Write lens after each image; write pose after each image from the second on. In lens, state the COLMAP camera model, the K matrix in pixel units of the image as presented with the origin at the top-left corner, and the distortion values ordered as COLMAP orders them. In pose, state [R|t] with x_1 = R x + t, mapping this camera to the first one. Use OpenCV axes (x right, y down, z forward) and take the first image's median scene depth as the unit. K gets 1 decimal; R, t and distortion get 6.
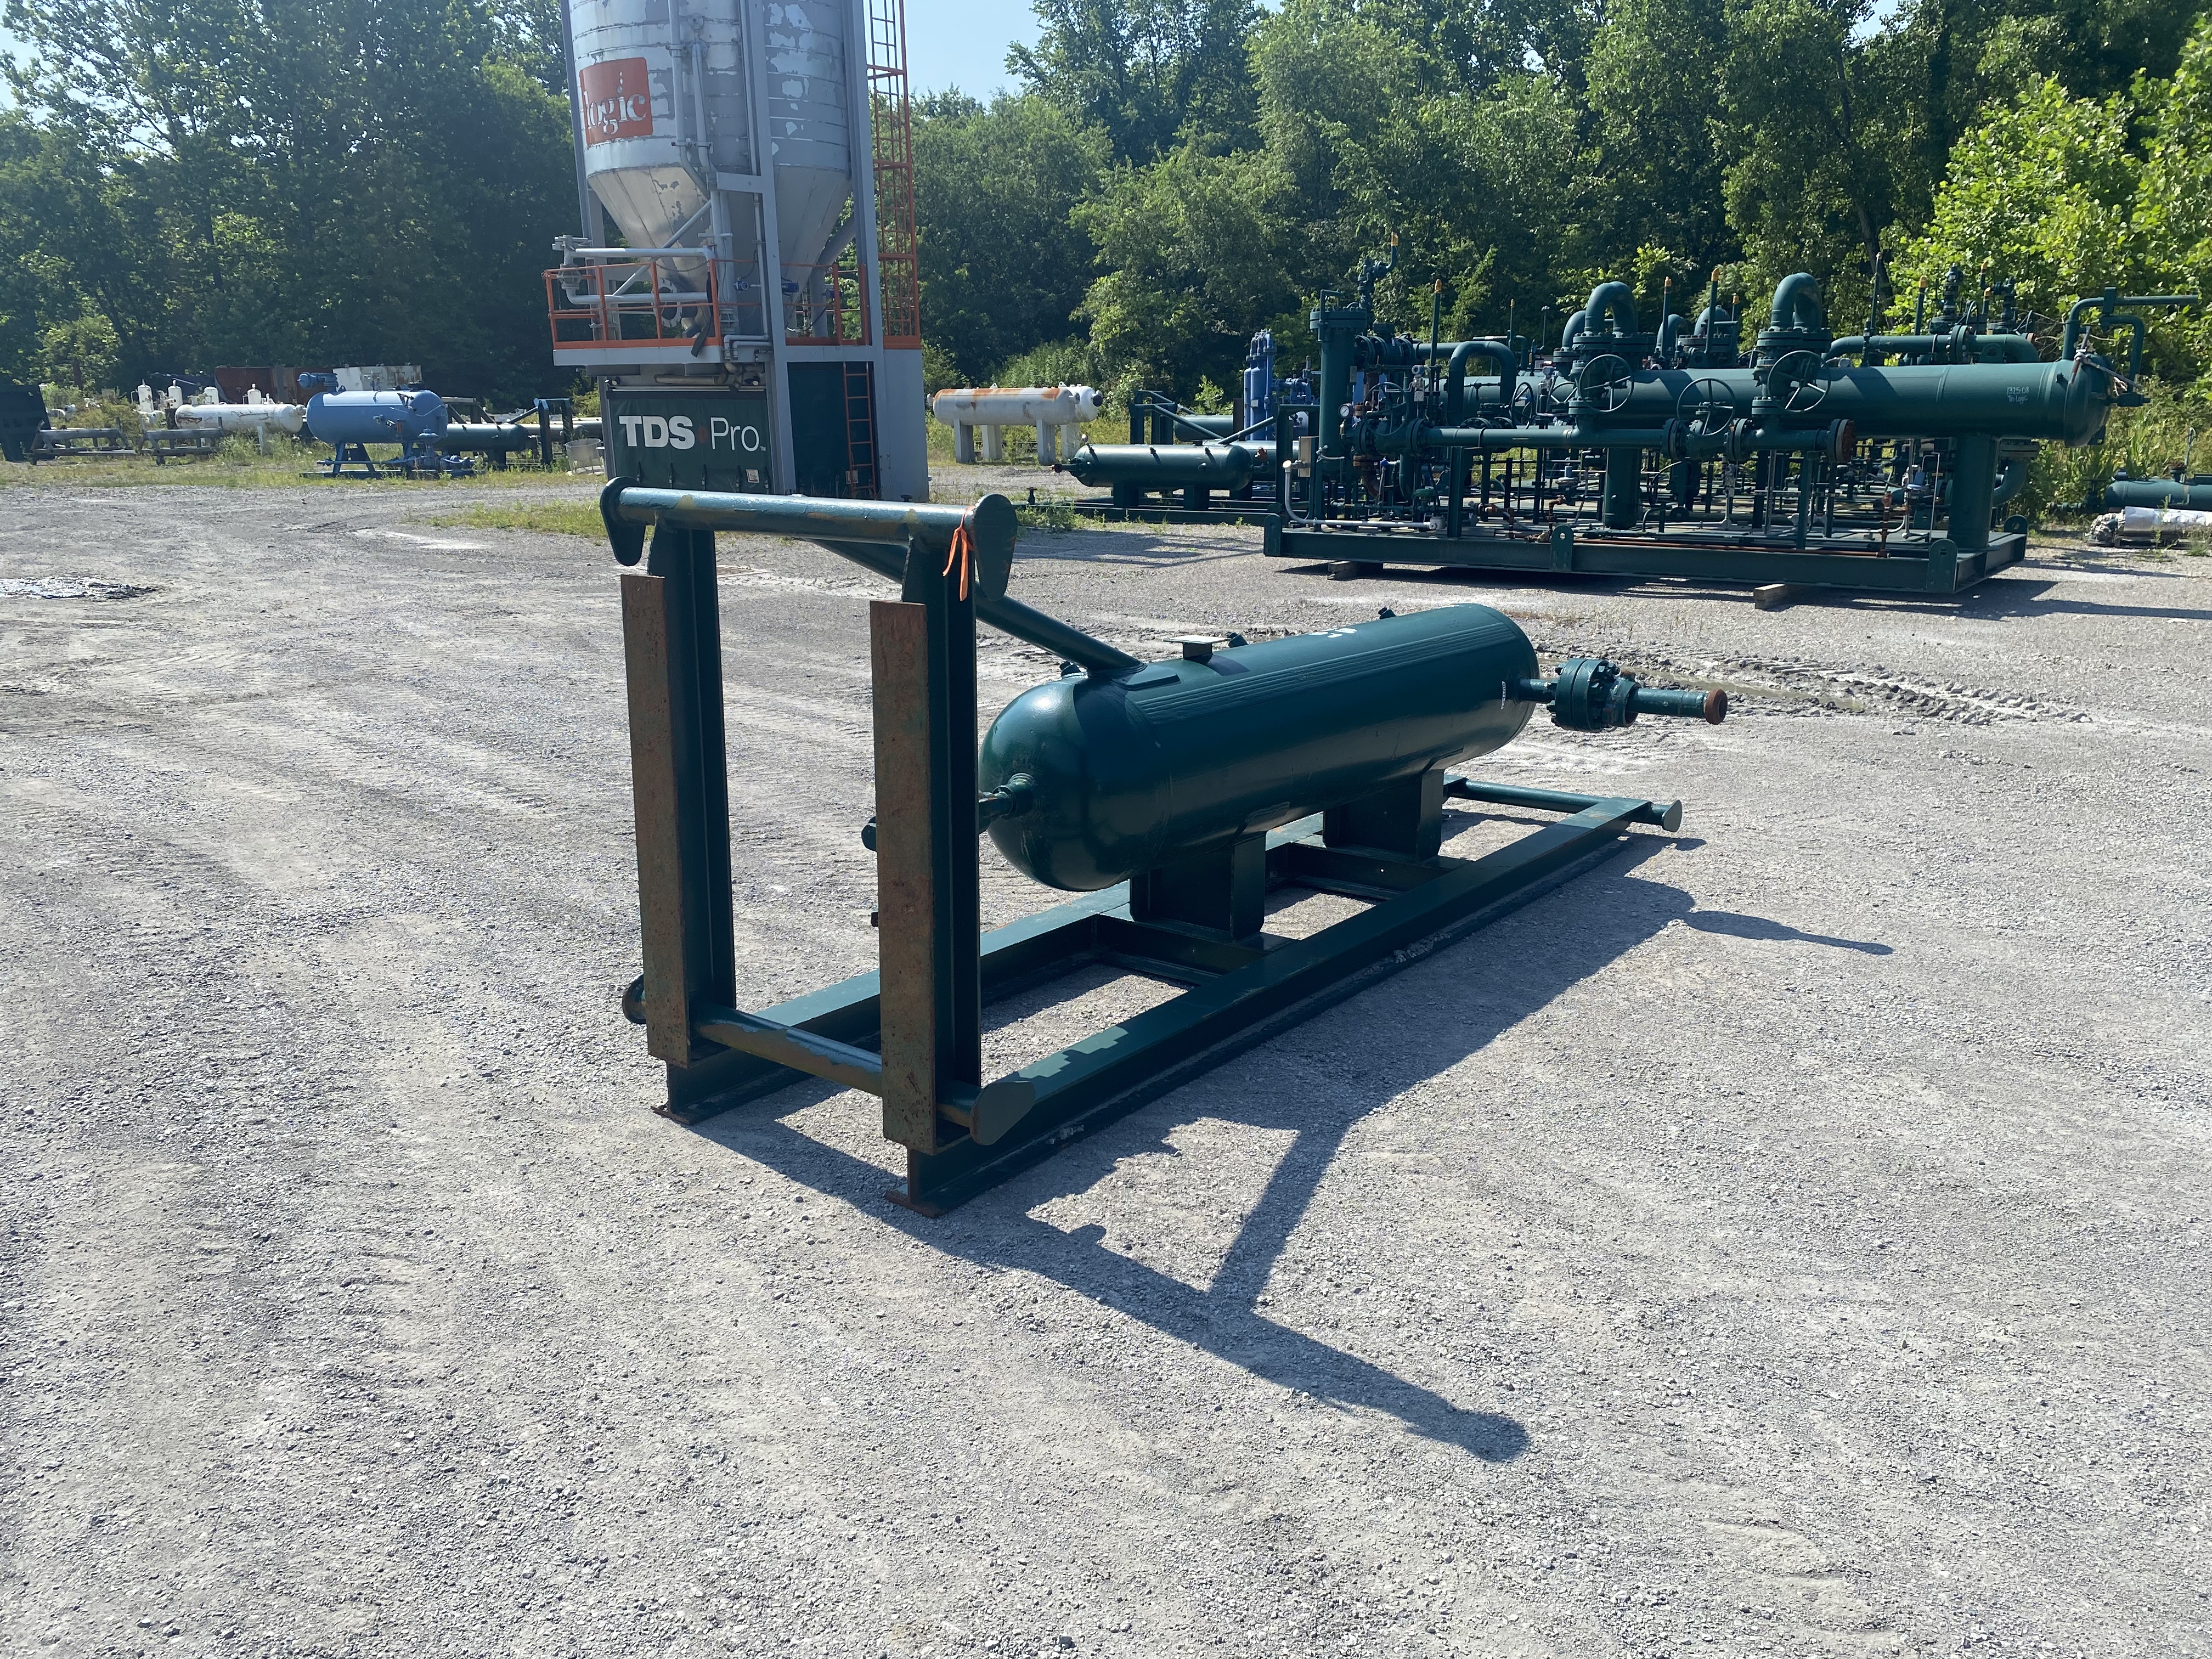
lens RADIAL K [[1670.3, 0, 1139.2], [0, 1670.3, 823.0], [0, 0, 1]] dist [0.009656, -0.007111]
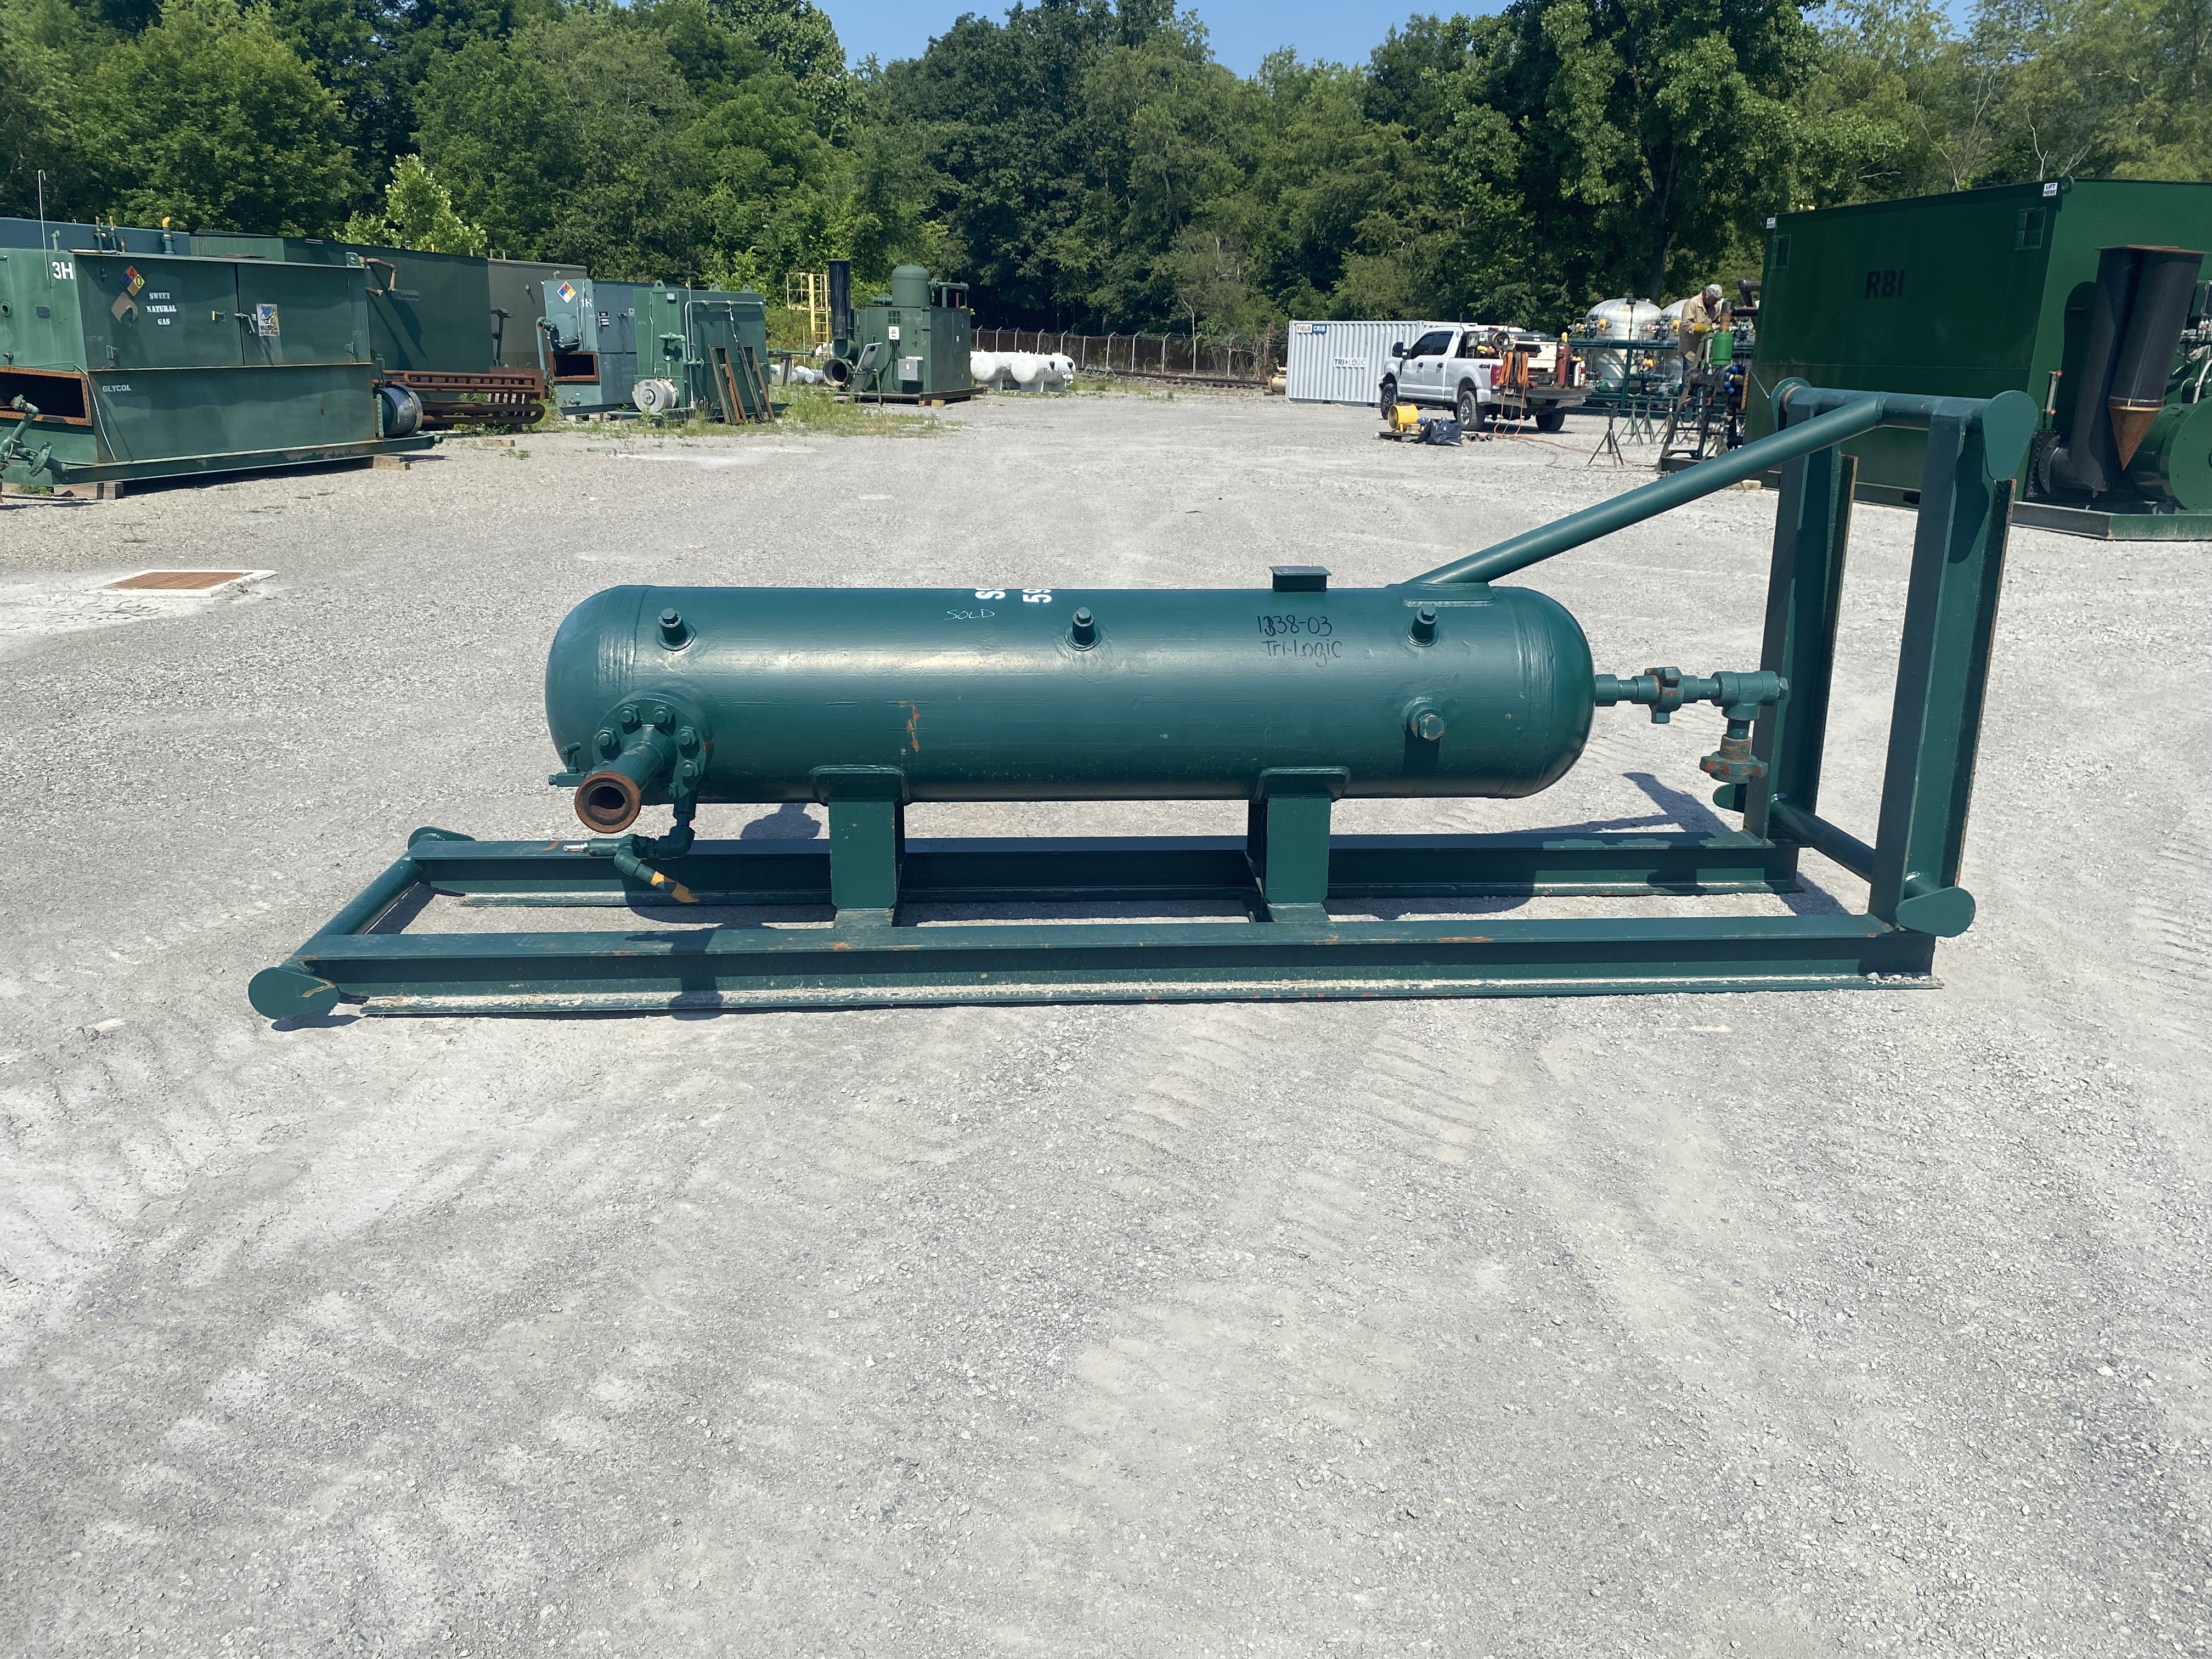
lens RADIAL K [[1705.8, 0, 1099.6], [0, 1705.8, 856.0], [0, 0, 1]] dist [-0.005144, -0.008747]
pose [[-0.644744, -0.233328, 0.727917, -0.129735], [0.165078, 0.887301, 0.430634, -0.083674], [-0.746361, 0.397812, -0.533564, 0.350288]]
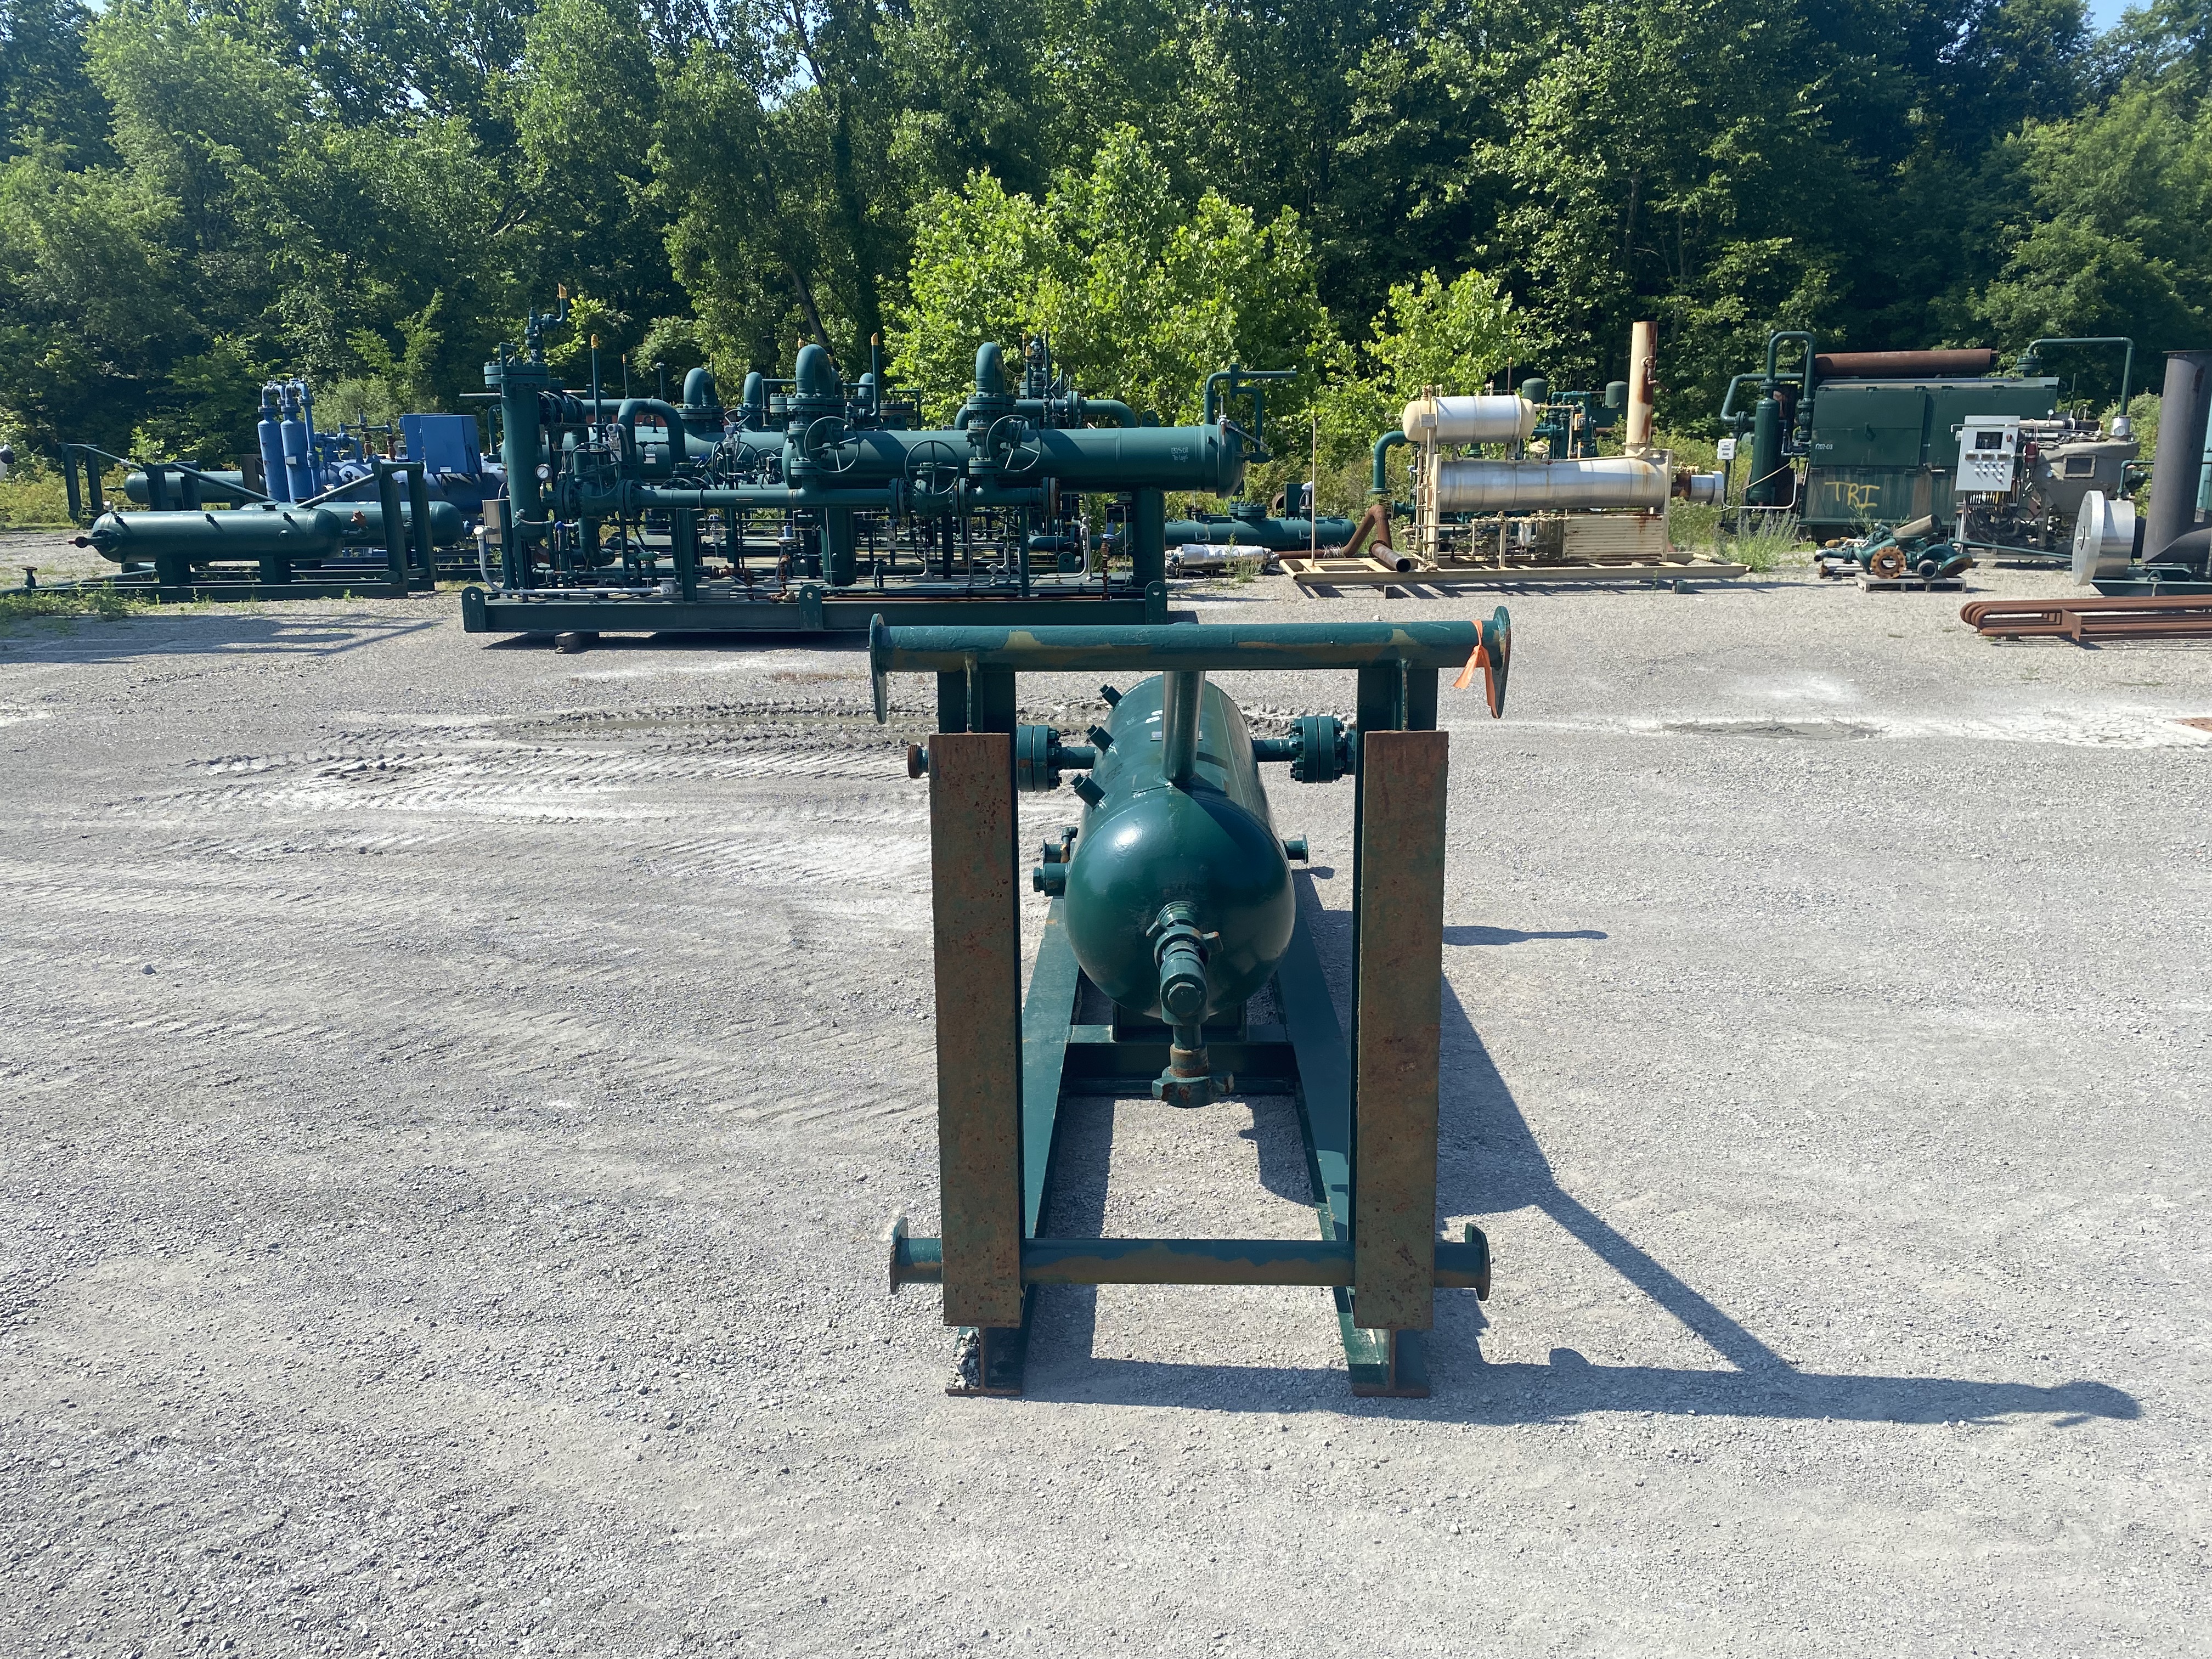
lens RADIAL K [[1626.6, 0, 1127.3], [0, 1626.6, 854.0], [0, 0, 1]] dist [0.021174, -0.021741]
pose [[0.815598, -0.148745, 0.559174, -0.112188], [0.150355, 0.987678, 0.043427, -0.019487], [-0.558743, 0.048656, 0.827912, 0.050981]]
